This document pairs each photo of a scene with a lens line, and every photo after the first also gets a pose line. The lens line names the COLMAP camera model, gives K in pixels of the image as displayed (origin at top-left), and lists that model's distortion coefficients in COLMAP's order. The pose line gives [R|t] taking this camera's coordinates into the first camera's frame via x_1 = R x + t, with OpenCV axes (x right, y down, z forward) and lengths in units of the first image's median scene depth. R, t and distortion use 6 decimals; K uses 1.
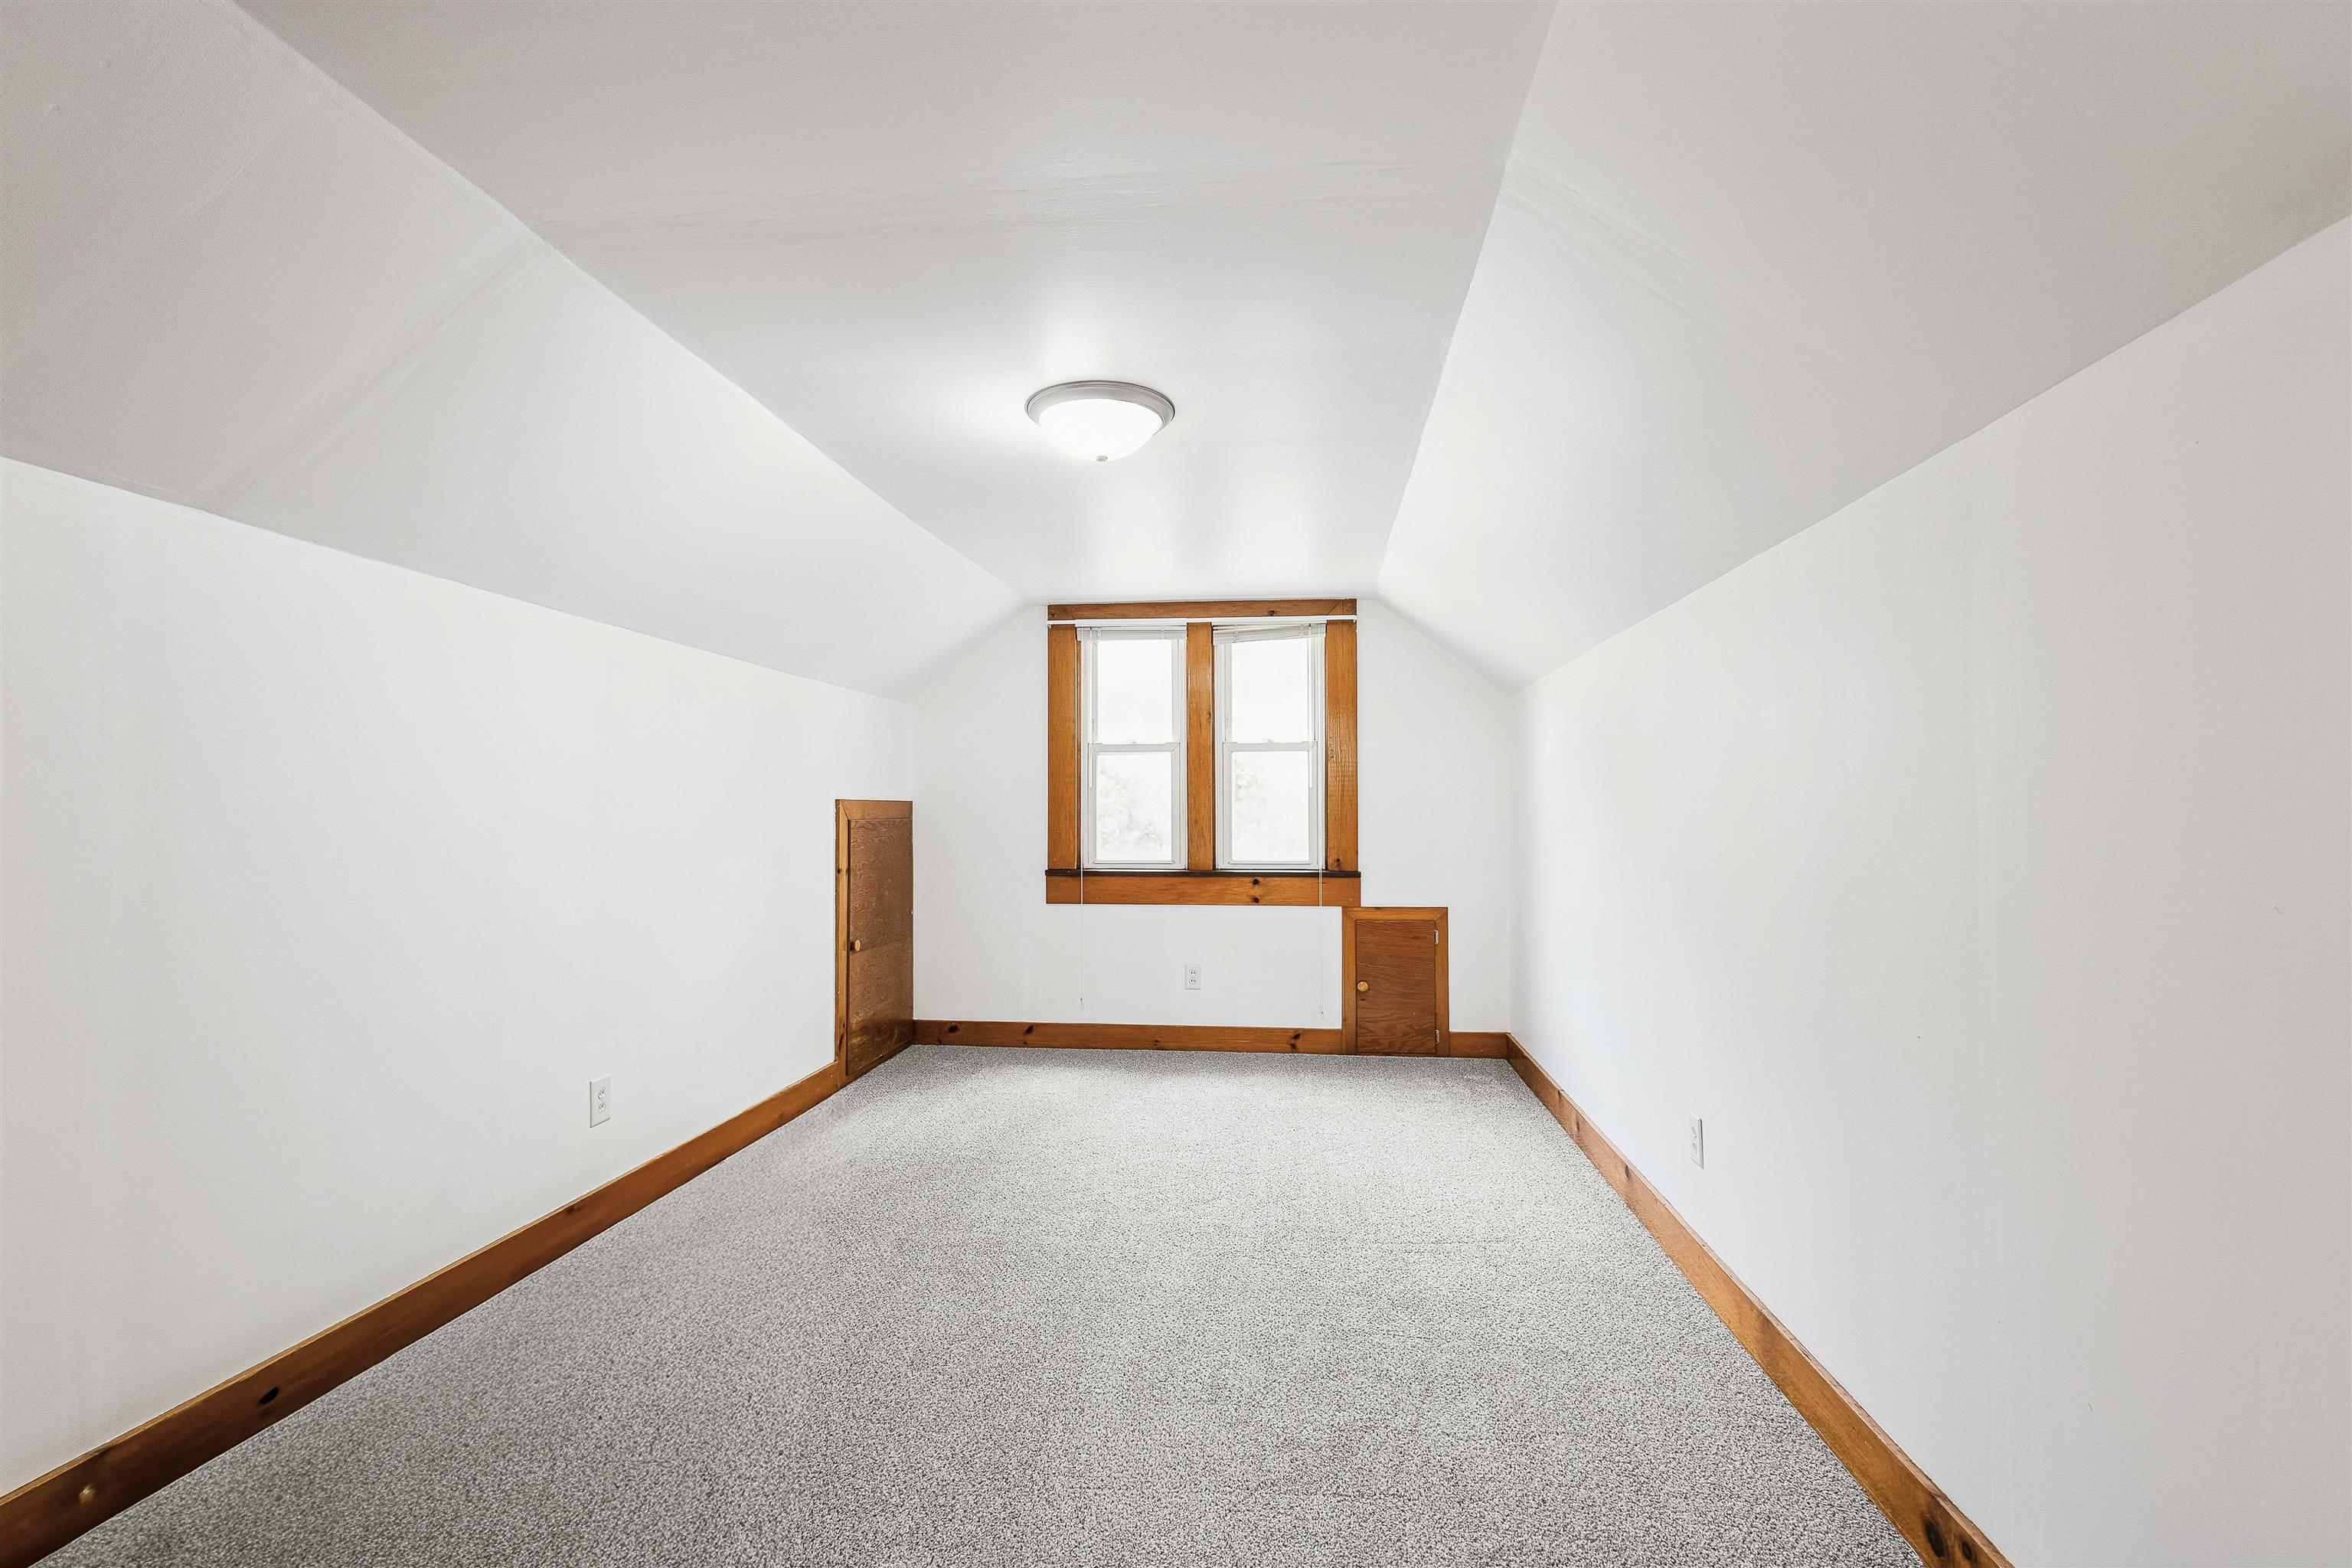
lens RADIAL K [[1074.1, 0, 1168.1], [0, 1074.1, 776.3], [0, 0, 1]] dist [0.001172, -0.000039]
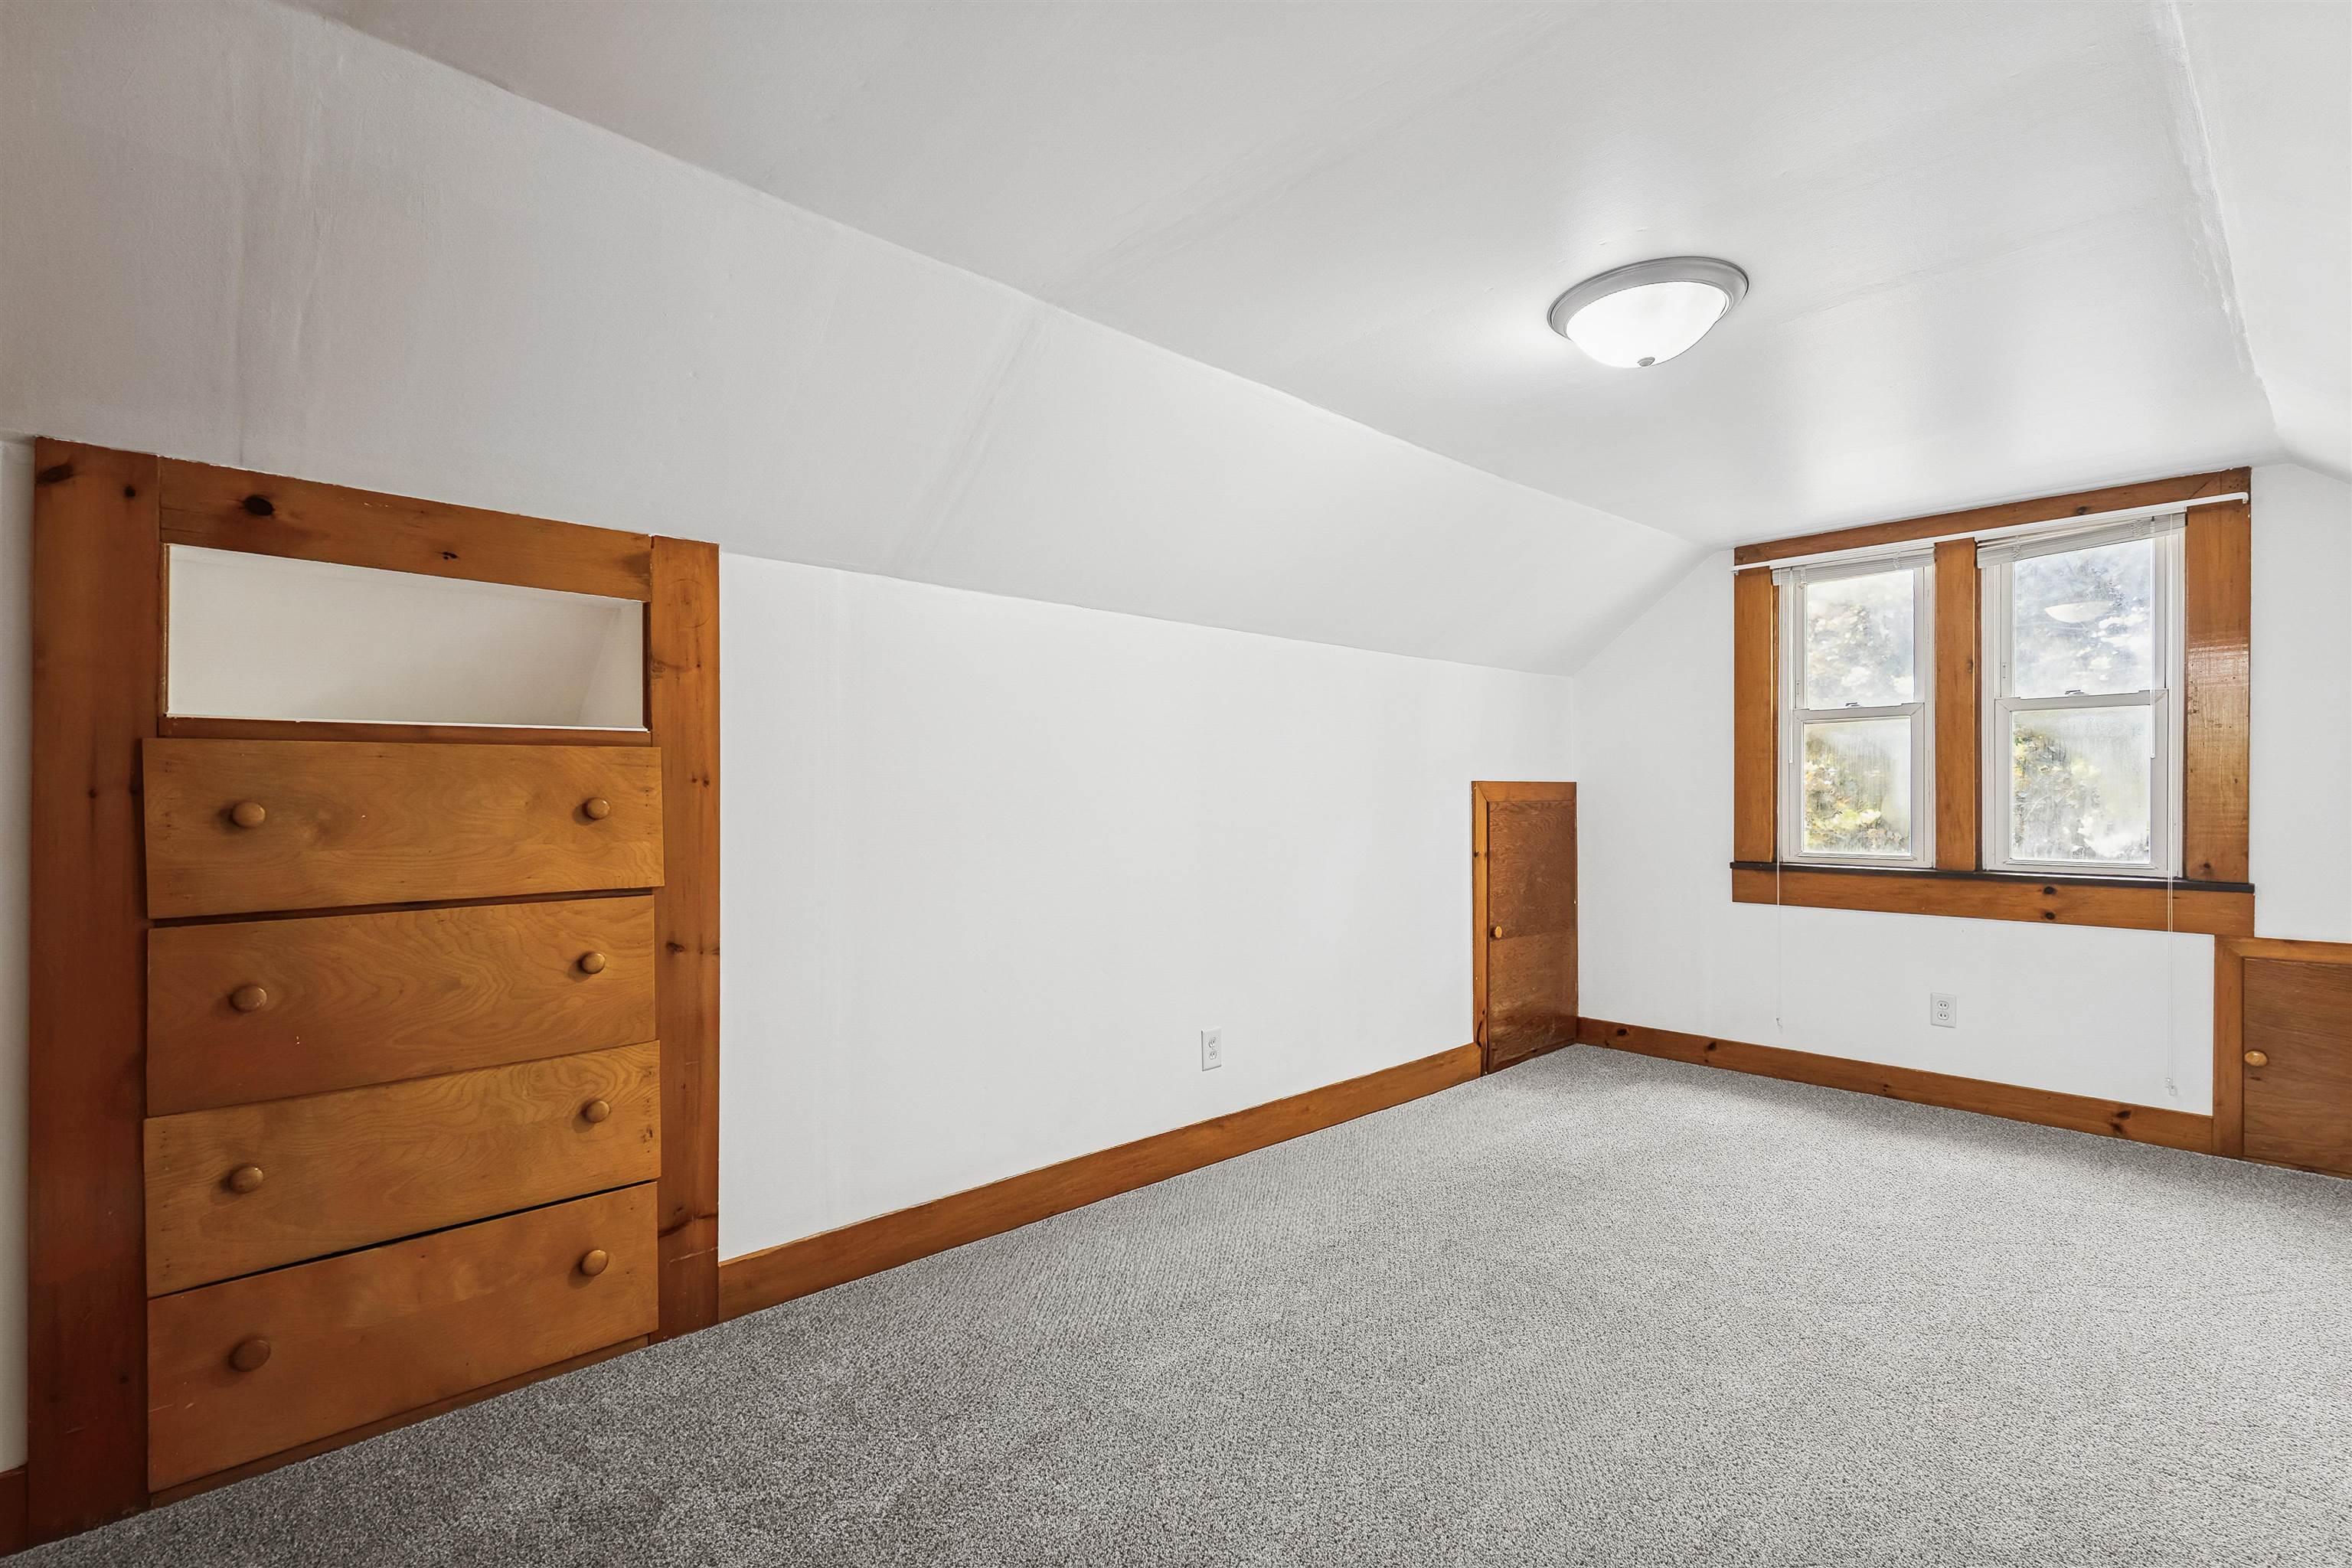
lens RADIAL K [[1071.8, 0, 1174.5], [0, 1071.8, 794.1], [0, 0, 1]] dist [-0.000223, -0.000366]
pose [[0.755116, -0.000770, -0.655591, 0.110134], [0.023295, 0.999399, 0.025657, 0.001642], [0.655177, -0.034646, 0.754680, 0.076282]]
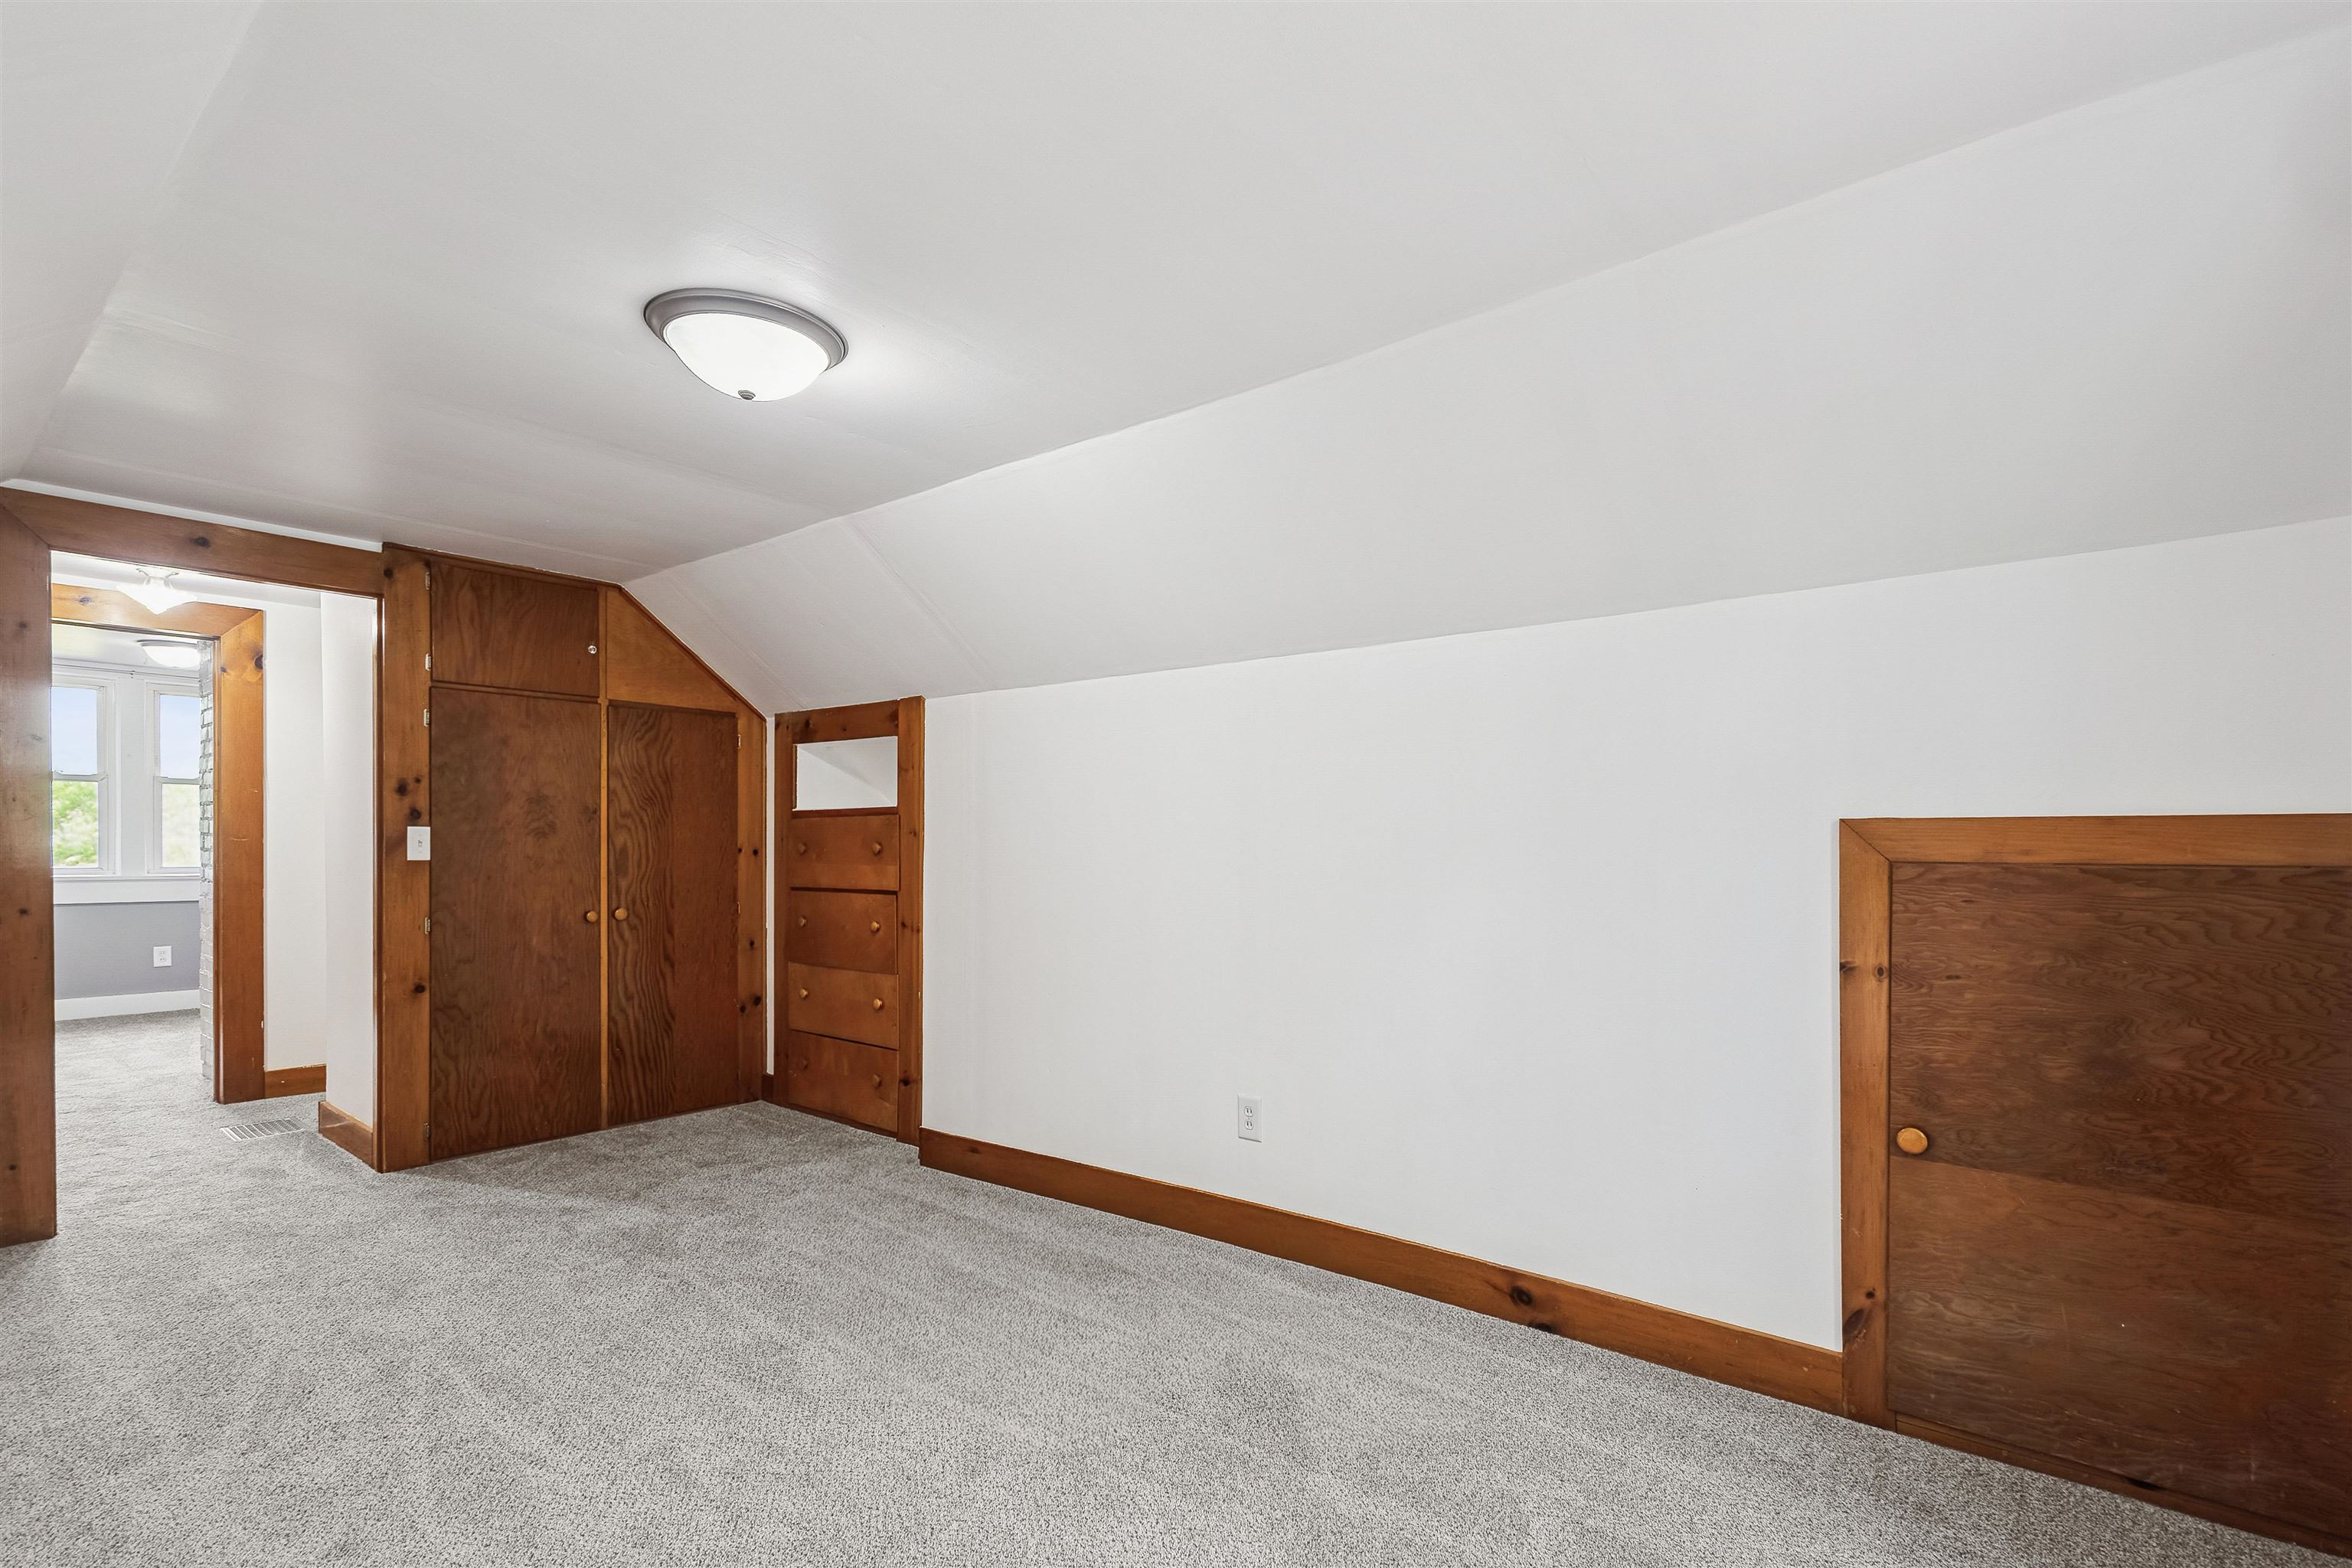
lens RADIAL K [[1071.2, 0, 1078.1], [0, 1071.2, 840.0], [0, 0, 1]] dist [0.000192, -0.000144]
pose [[-0.573100, 0.003293, -0.819479, 0.248230], [0.029057, 0.999445, -0.016305, 0.025473], [0.818970, -0.033156, -0.572877, 0.873031]]
